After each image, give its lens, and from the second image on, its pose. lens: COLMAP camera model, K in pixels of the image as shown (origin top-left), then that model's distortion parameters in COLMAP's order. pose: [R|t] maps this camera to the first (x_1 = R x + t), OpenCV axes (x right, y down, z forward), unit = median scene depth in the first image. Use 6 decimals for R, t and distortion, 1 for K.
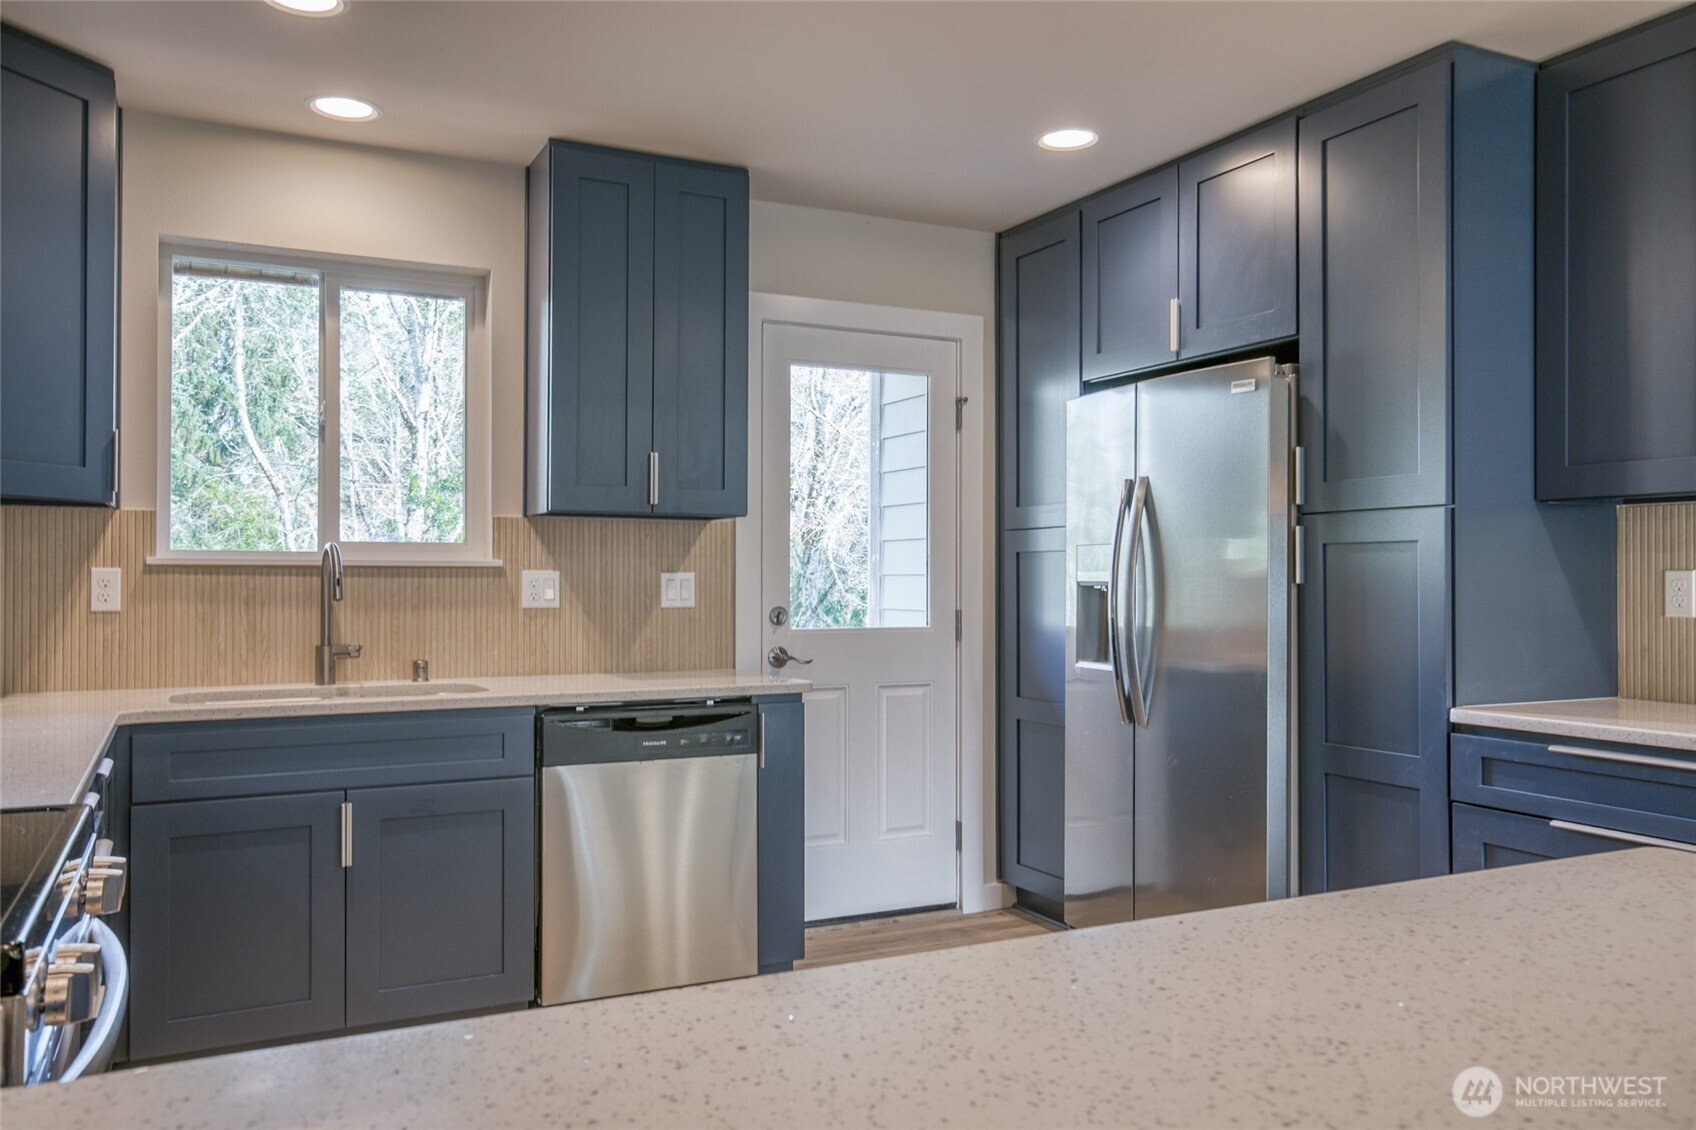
lens RADIAL K [[1332.9, 0, 841.7], [0, 1332.9, 569.9], [0, 0, 1]] dist [-0.063529, -0.006649]
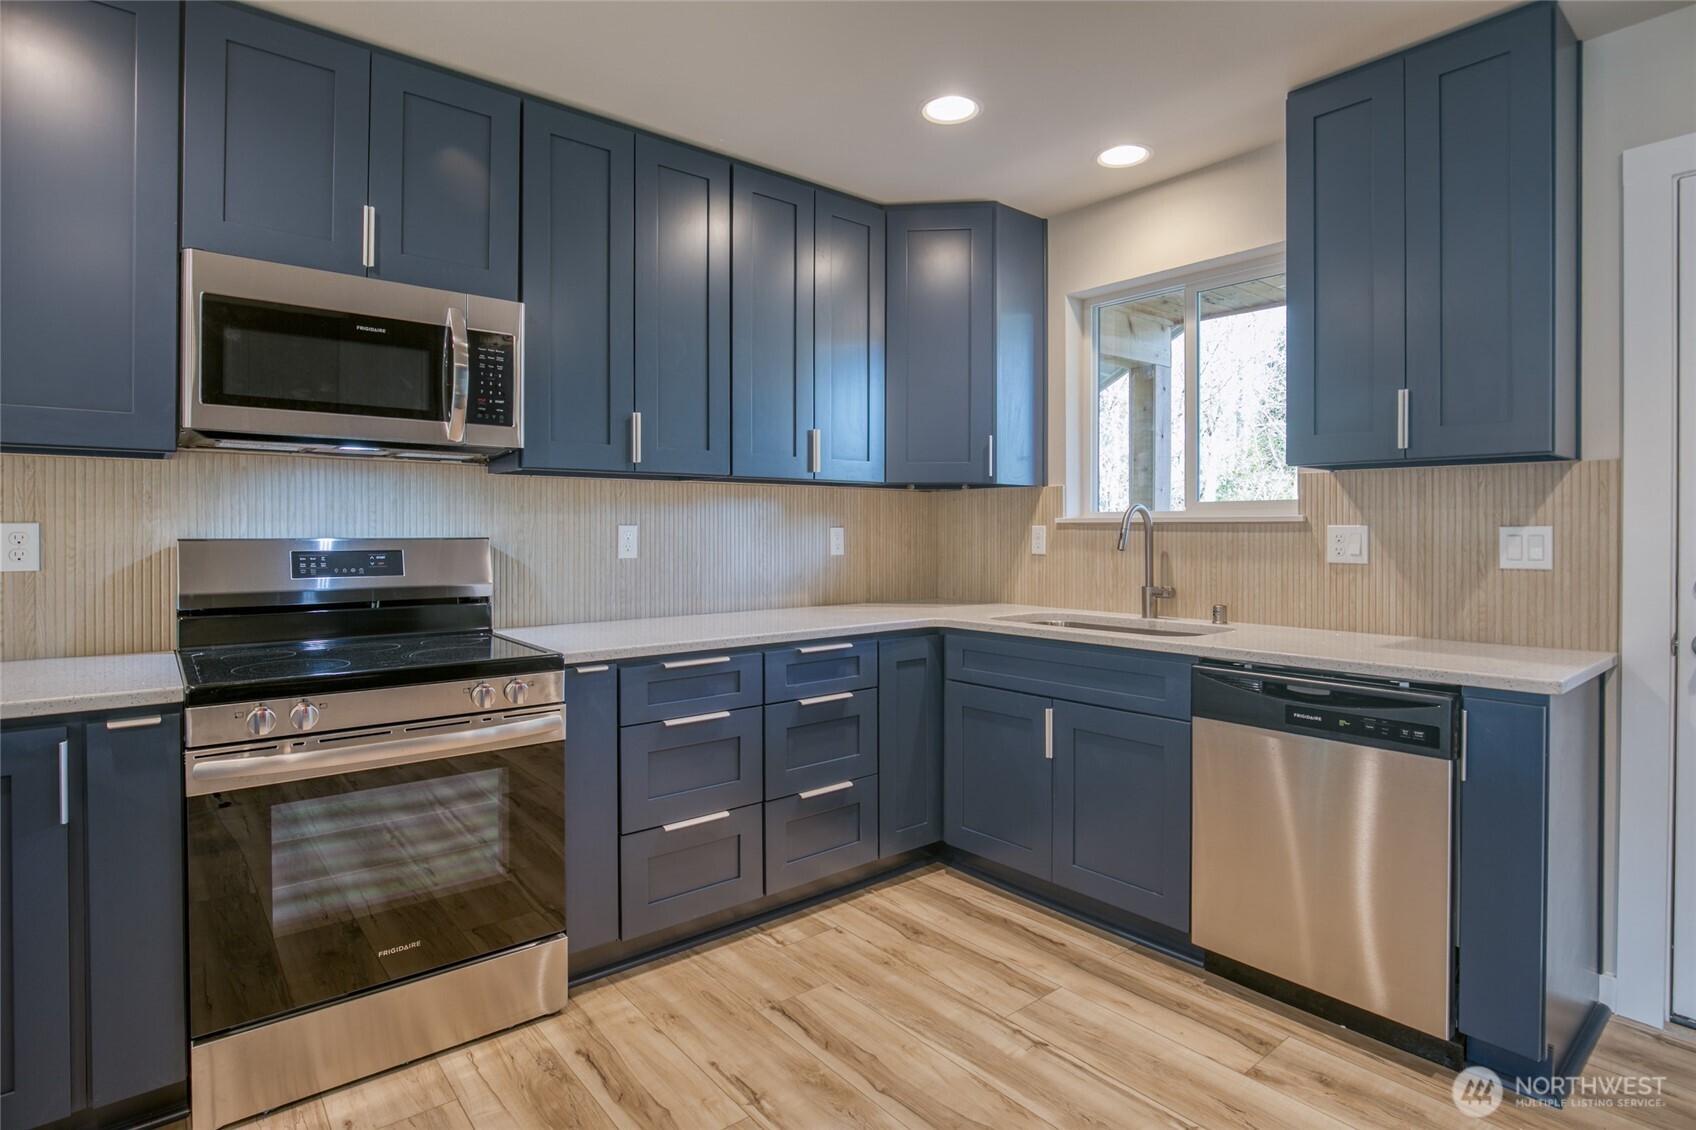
lens RADIAL K [[862.7, 0, 924.1], [0, 862.7, 526.6], [0, 0, 1]] dist [-0.016669, 0.005284]
pose [[0.241851, -0.006392, -0.970292, 0.323382], [0.001979, 0.999979, -0.006095, 0.004778], [0.970311, -0.000447, 0.241858, 0.548541]]
